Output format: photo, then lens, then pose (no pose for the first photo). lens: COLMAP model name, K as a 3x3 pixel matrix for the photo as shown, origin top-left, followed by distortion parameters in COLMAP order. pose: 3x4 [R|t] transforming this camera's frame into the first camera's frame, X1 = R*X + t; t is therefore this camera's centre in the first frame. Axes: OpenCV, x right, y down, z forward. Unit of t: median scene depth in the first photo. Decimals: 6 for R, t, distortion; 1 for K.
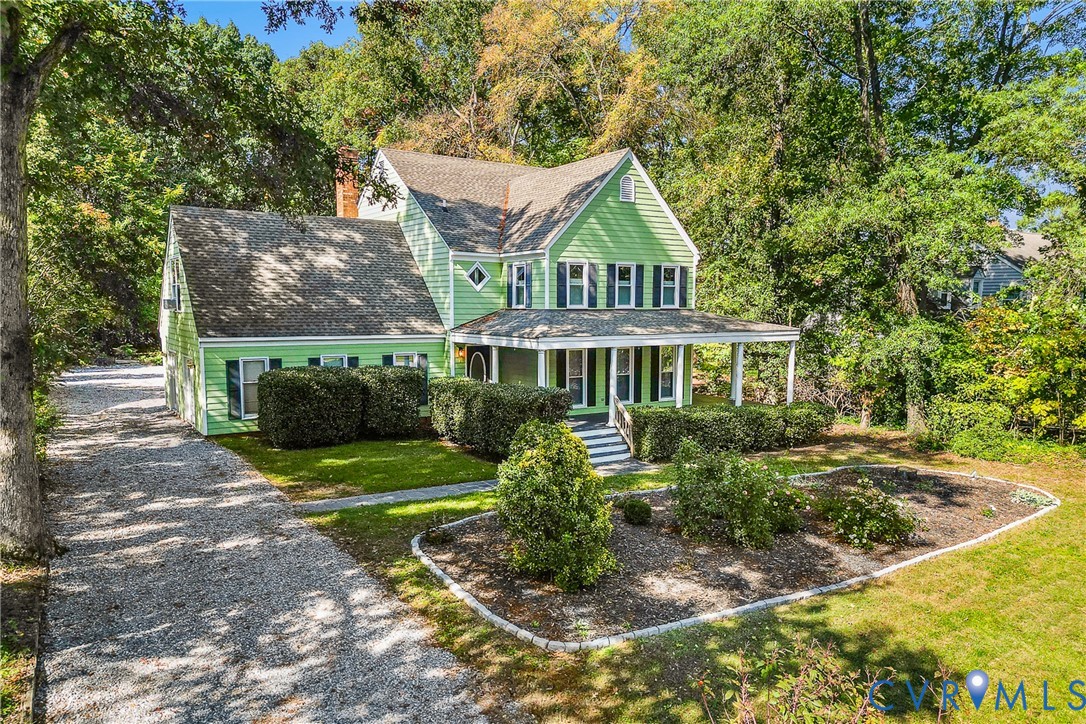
lens RADIAL K [[784.0, 0, 544.3], [0, 784.0, 363.5], [0, 0, 1]] dist [0.032122, -0.007704]
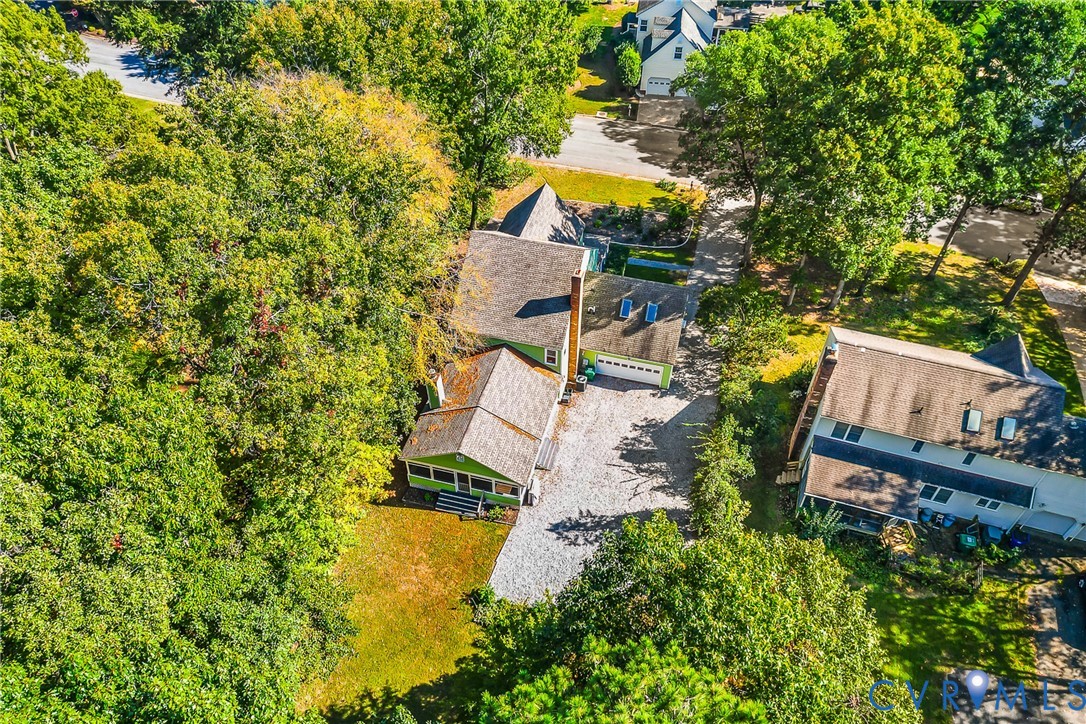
lens RADIAL K [[784.0, 0, 543.1], [0, 784.0, 359.3], [0, 0, 1]] dist [0.032122, -0.007704]
pose [[-0.661525, -0.526620, 0.533907, -1.529347], [0.045620, 0.682370, 0.729582, -1.725331], [-0.748534, 0.506993, -0.427380, 2.402526]]
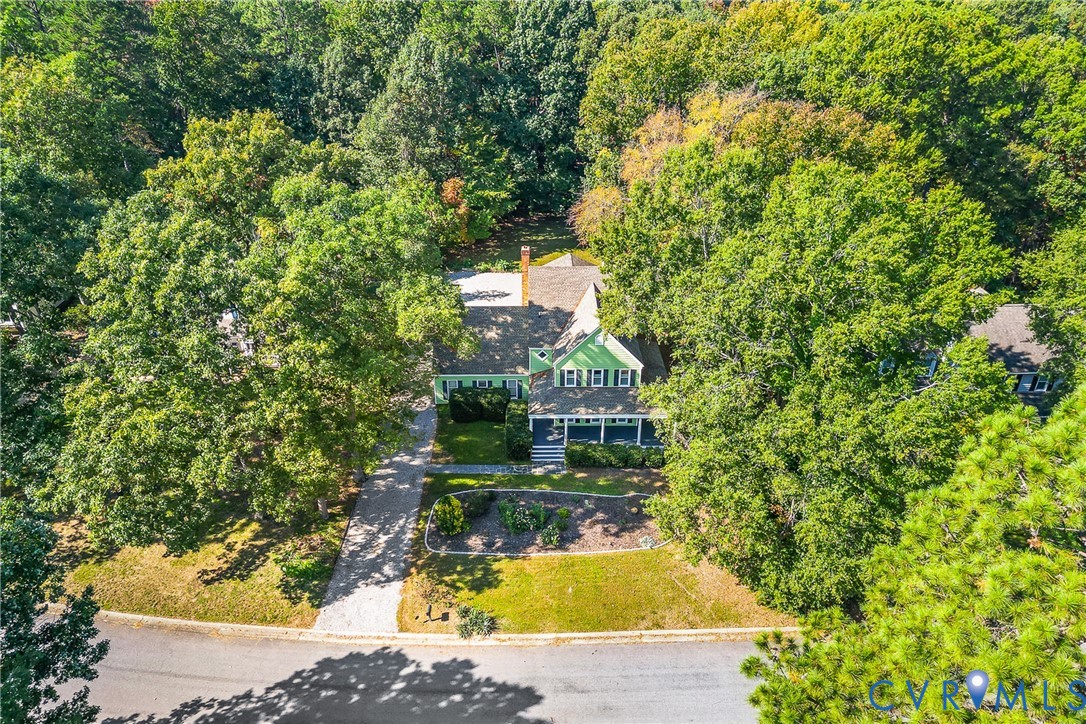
lens RADIAL K [[784.0, 0, 539.7], [0, 784.0, 353.8], [0, 0, 1]] dist [0.032122, -0.007704]
pose [[0.838656, 0.253982, -0.481820, 1.044131], [-0.027391, 0.903169, 0.428411, -1.134069], [0.543973, -0.346092, 0.764404, -0.767581]]
